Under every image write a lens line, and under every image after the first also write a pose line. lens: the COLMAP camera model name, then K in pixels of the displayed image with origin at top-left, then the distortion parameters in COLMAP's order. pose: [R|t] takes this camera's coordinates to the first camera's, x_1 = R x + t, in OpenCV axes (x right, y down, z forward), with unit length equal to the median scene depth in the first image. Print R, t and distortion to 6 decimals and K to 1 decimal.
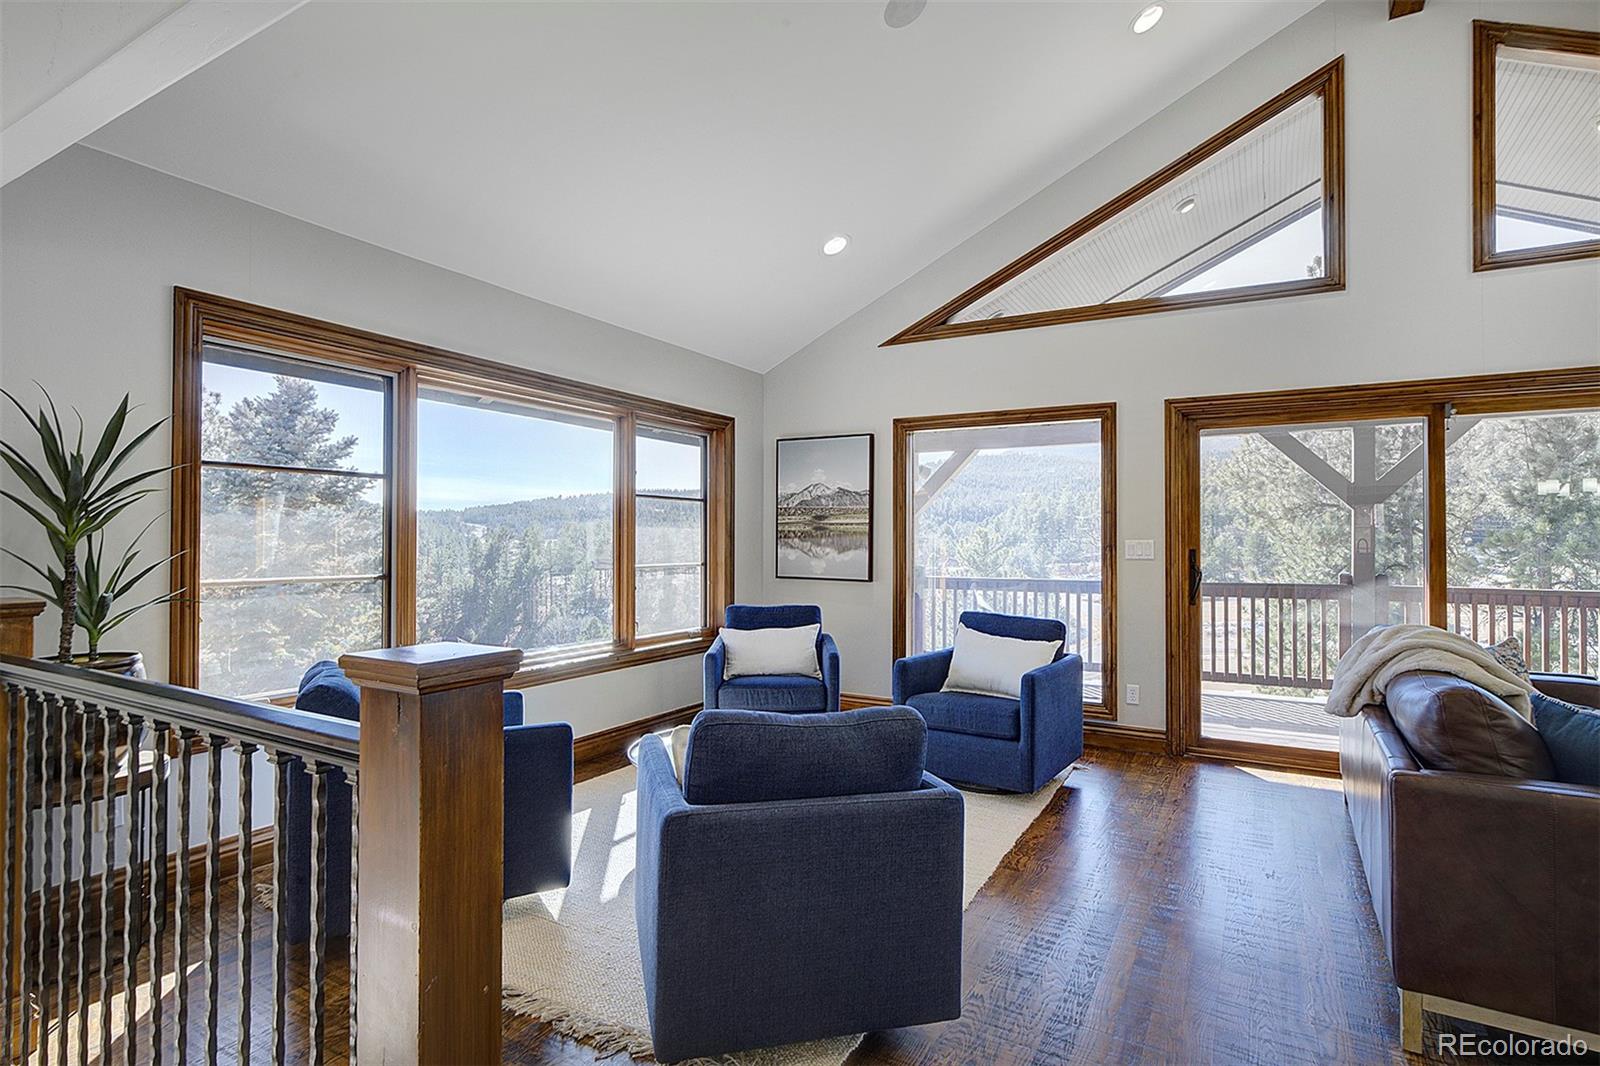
lens RADIAL K [[795.9, 0, 799.6], [0, 795.9, 518.7], [0, 0, 1]] dist [-0.000425, -0.000177]
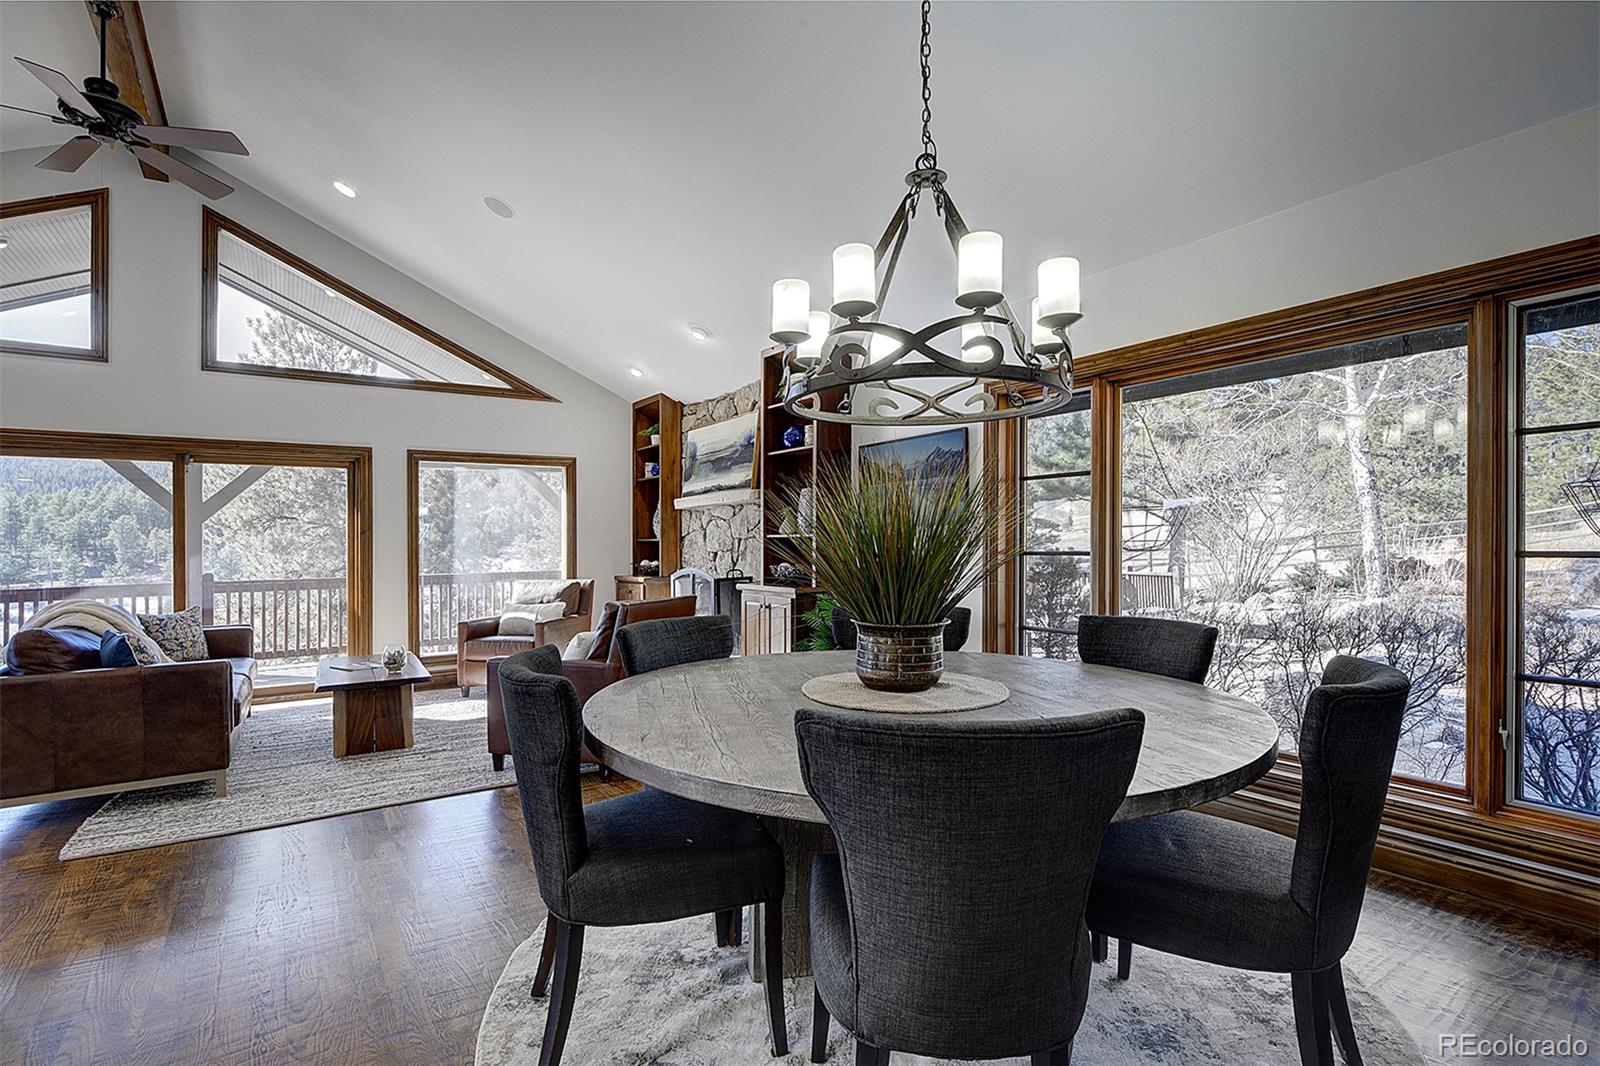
lens RADIAL K [[762.6, 0, 803.4], [0, 762.6, 542.7], [0, 0, 1]] dist [-0.004374, -0.000056]
pose [[0.430210, -0.007827, 0.902695, 0.019954], [-0.007923, 0.999891, 0.012446, -0.005308], [-0.902694, -0.012507, 0.430101, -0.492084]]
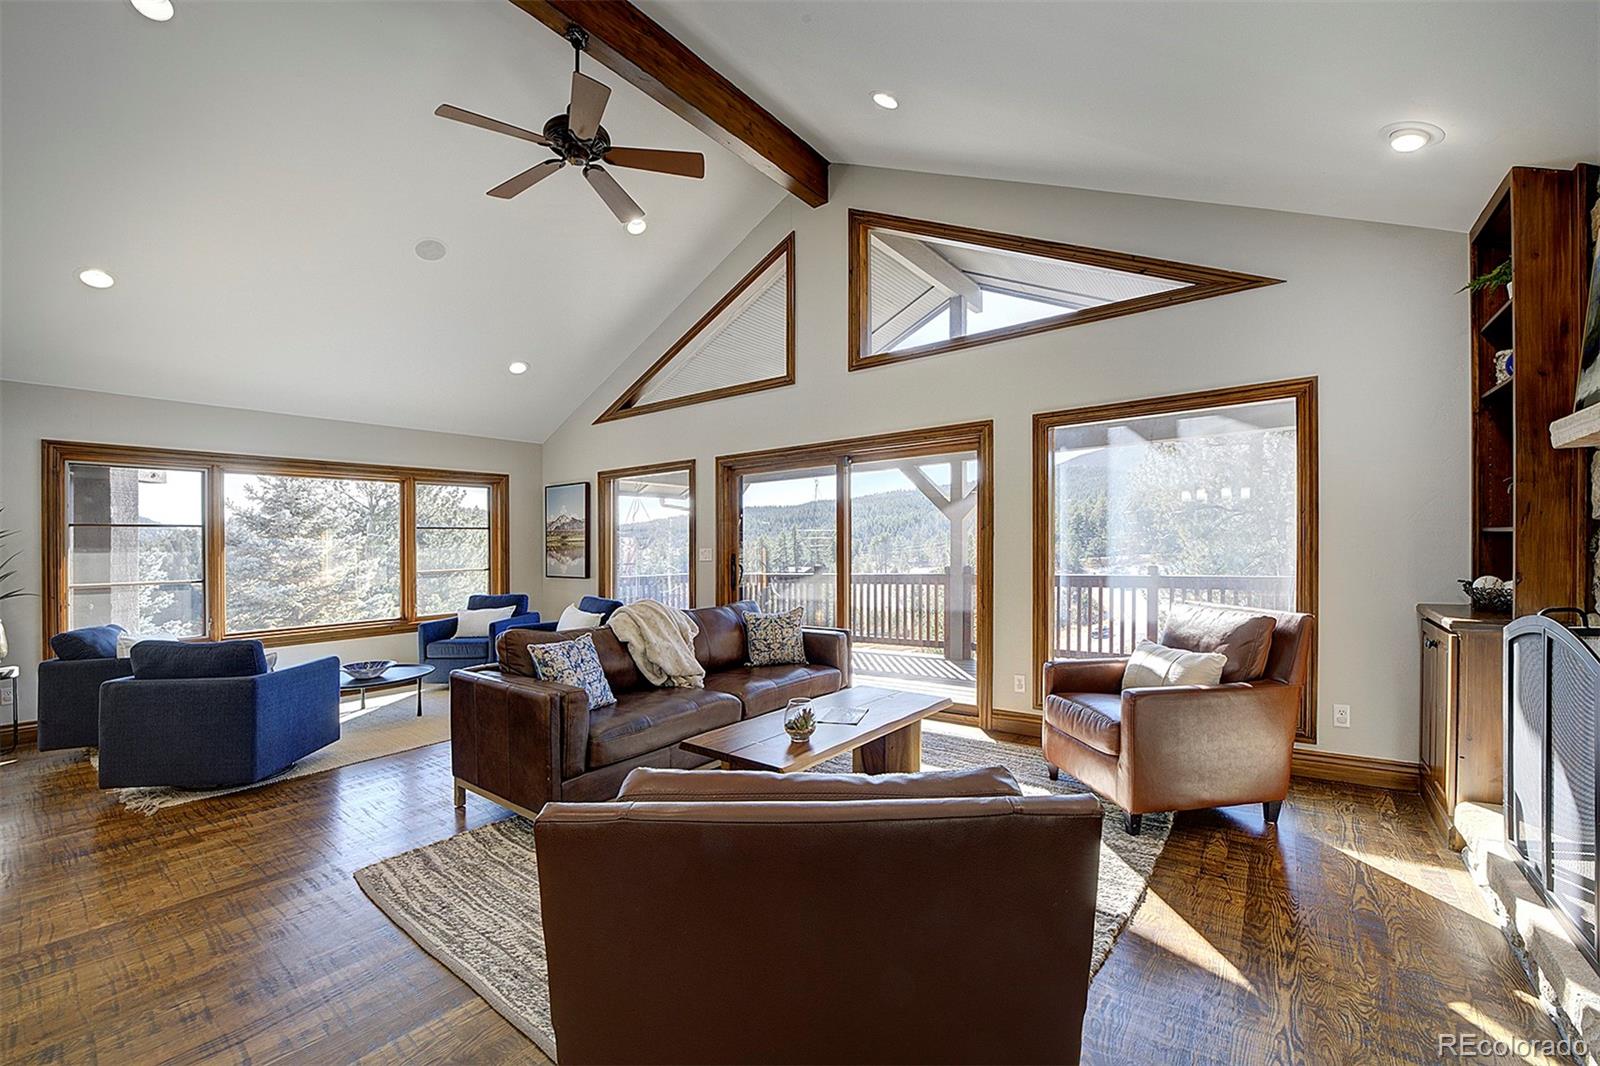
lens RADIAL K [[655.6, 0, 805.2], [0, 655.6, 536.2], [0, 0, 1]] dist [-0.012394, 0.000578]
pose [[0.993091, -0.026717, -0.114261, 0.662521], [0.028347, 0.999518, 0.012663, -0.006636], [0.113868, -0.015814, 0.993370, -0.204470]]
